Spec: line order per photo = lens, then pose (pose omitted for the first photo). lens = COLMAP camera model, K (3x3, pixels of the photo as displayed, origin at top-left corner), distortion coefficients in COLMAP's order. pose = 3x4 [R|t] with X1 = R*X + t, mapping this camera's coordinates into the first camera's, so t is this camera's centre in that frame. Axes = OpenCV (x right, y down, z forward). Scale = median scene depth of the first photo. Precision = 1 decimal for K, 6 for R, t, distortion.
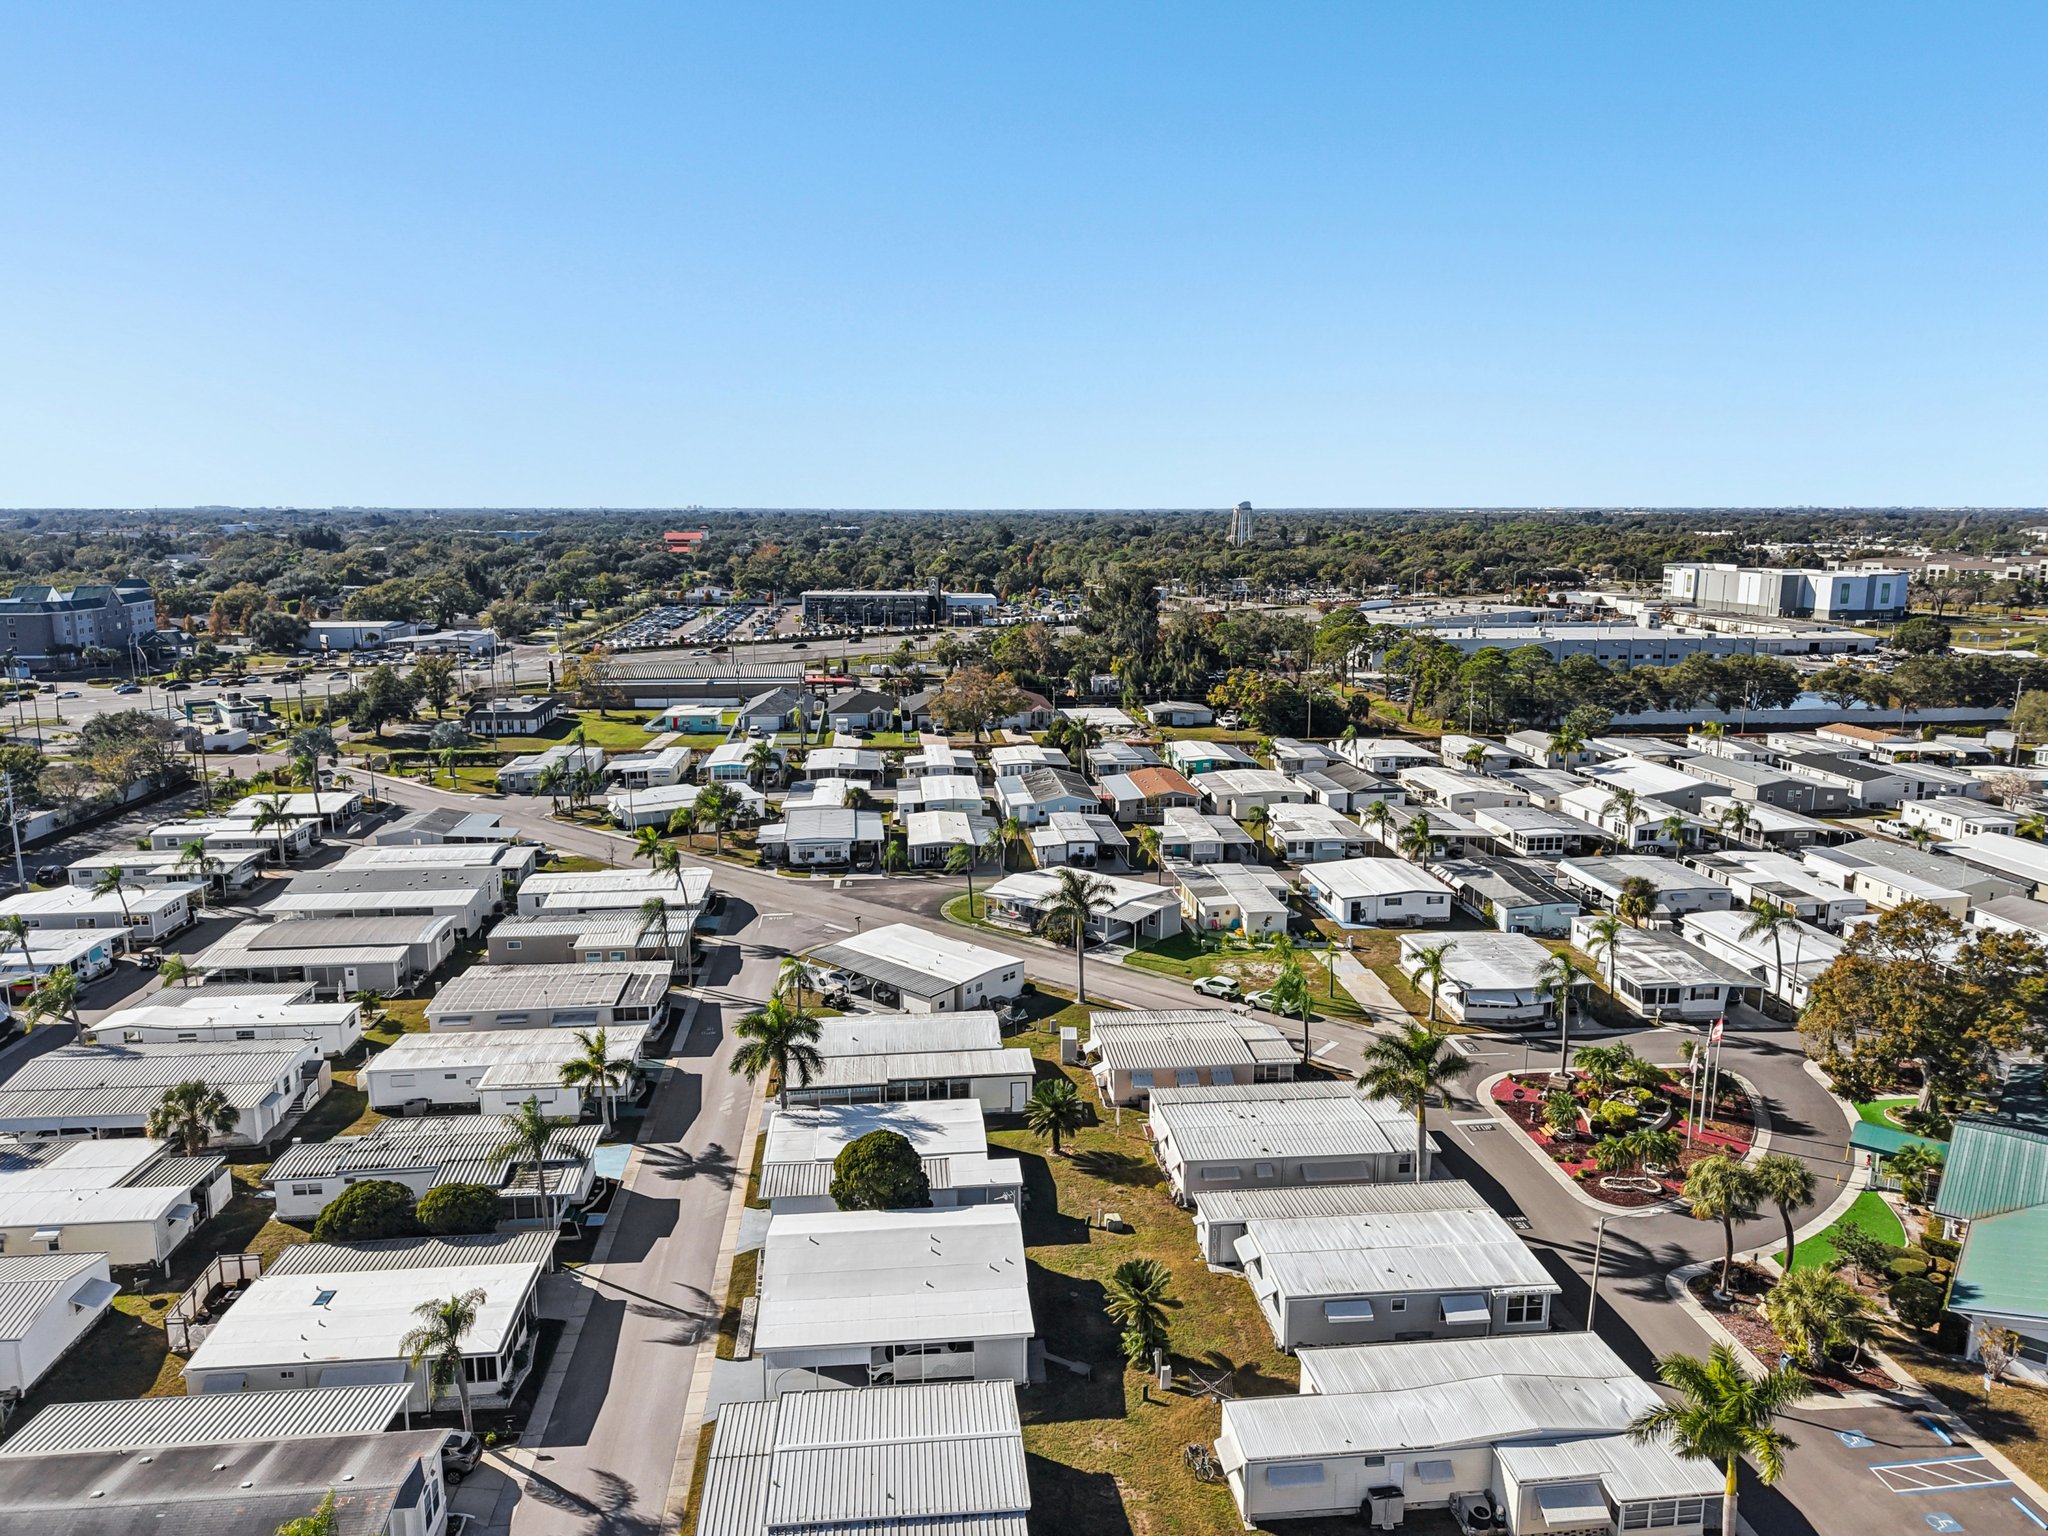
lens RADIAL K [[1376.2, 0, 1018.2], [0, 1376.2, 746.2], [0, 0, 1]] dist [0.044802, -0.025751]
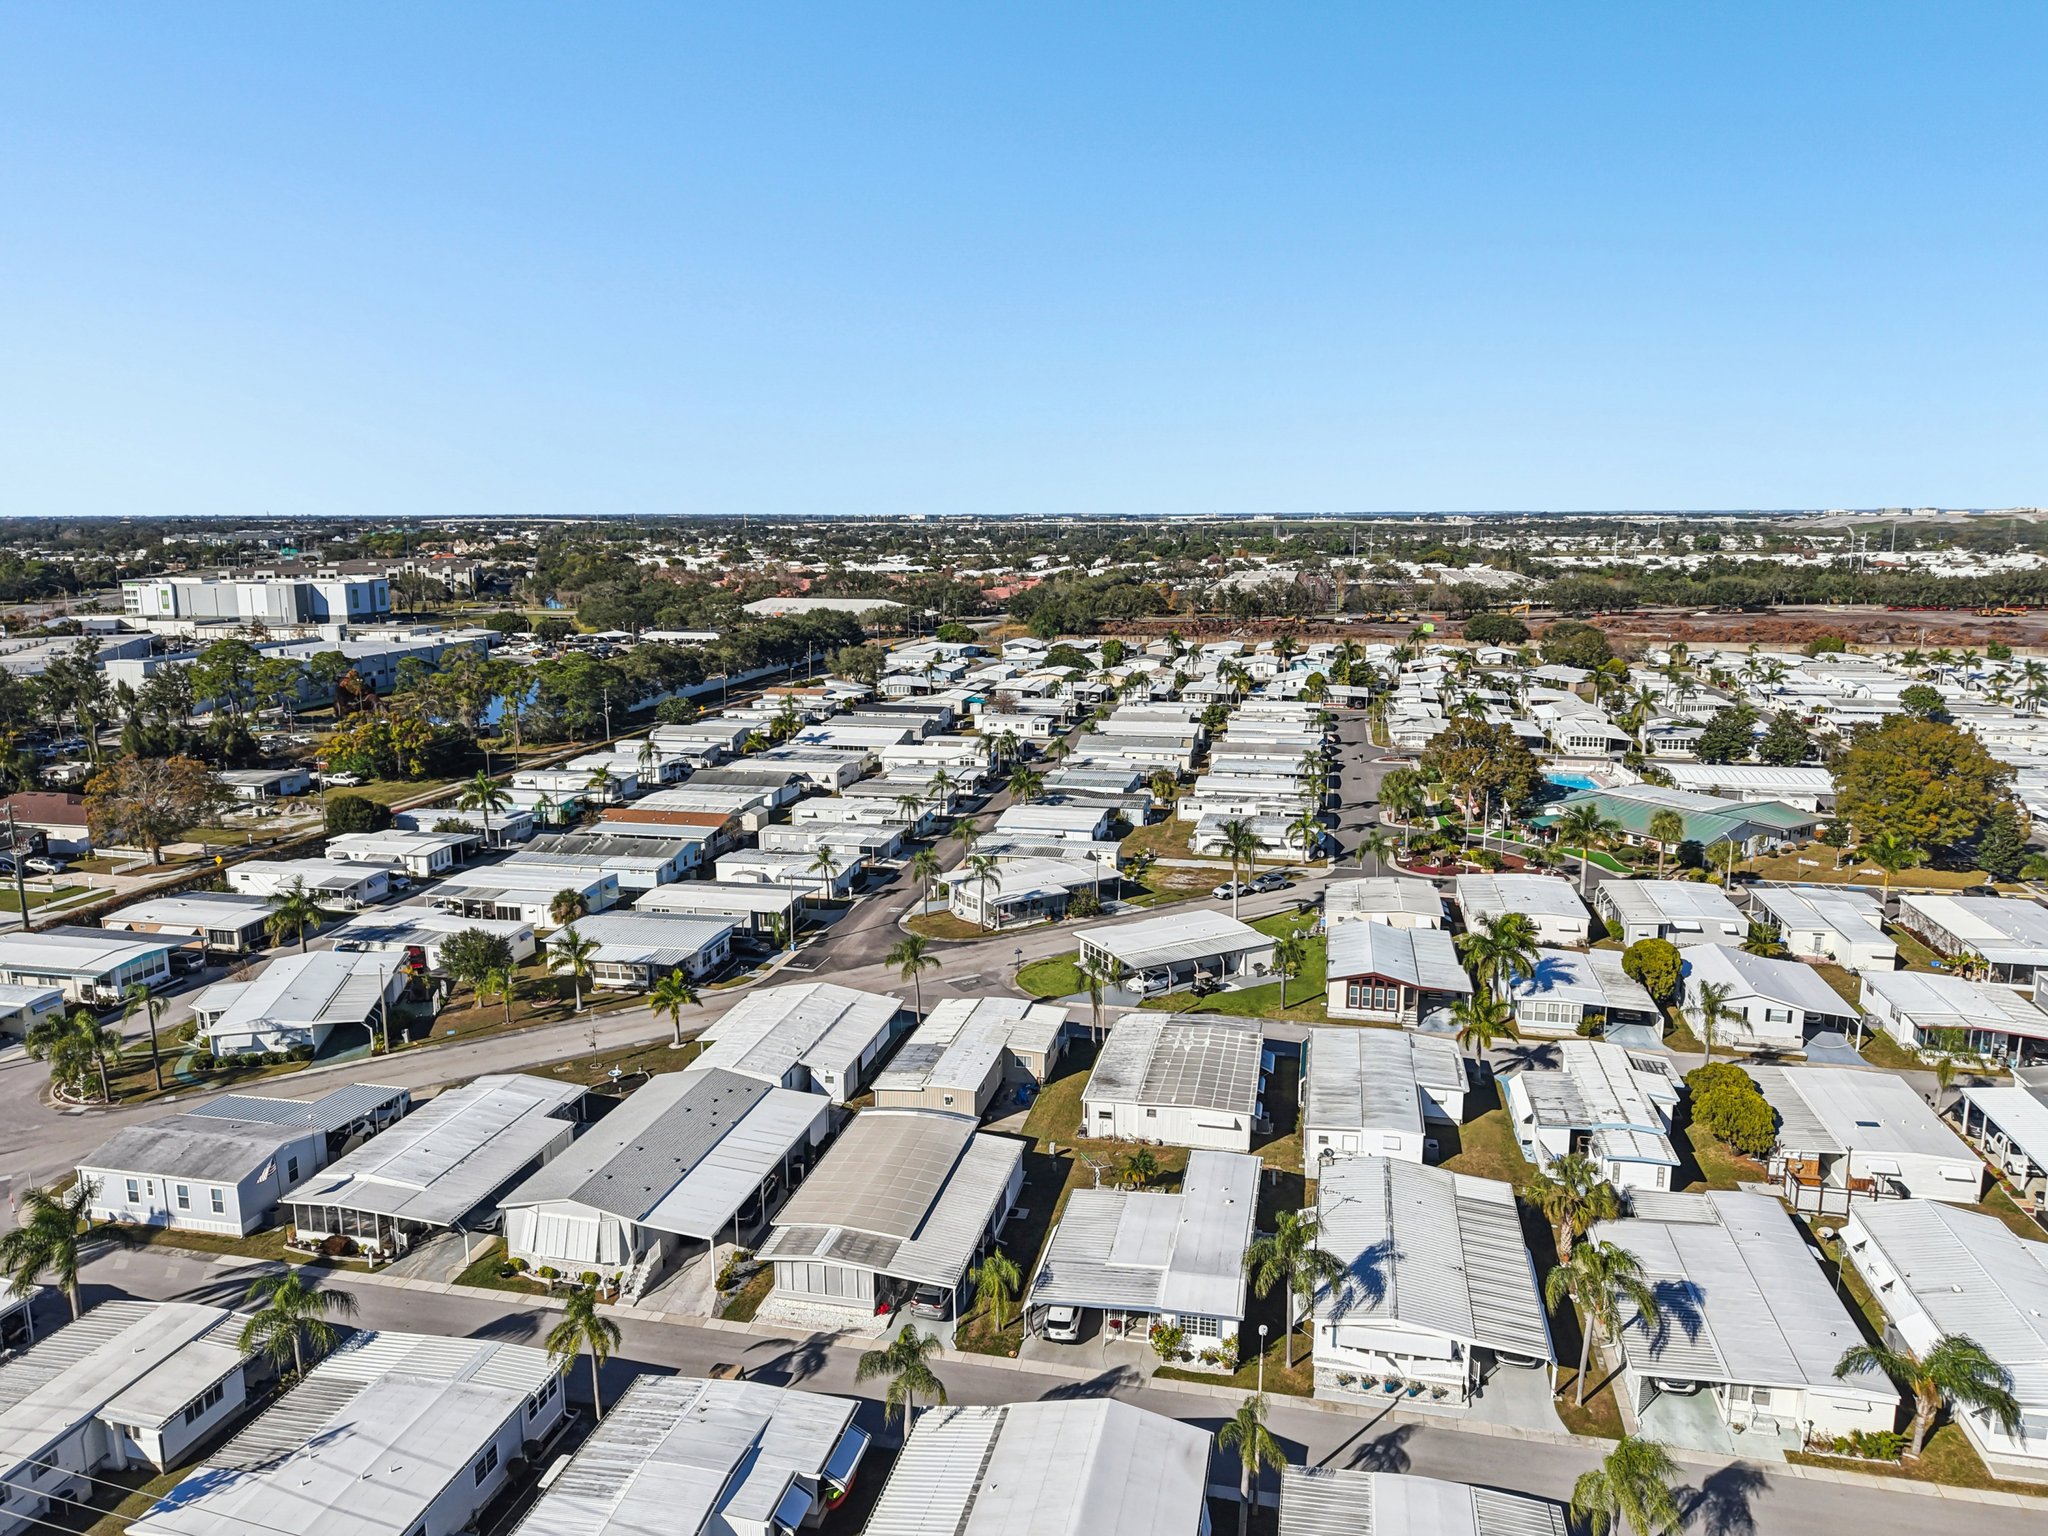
lens RADIAL K [[1376.2, 0, 1031.9], [0, 1376.2, 766.5], [0, 0, 1]] dist [0.044802, -0.025751]
pose [[0.307956, -0.174596, 0.935243, -0.541232], [0.167042, 0.977669, 0.127513, -0.066800], [-0.936622, 0.116956, 0.330244, 0.357911]]
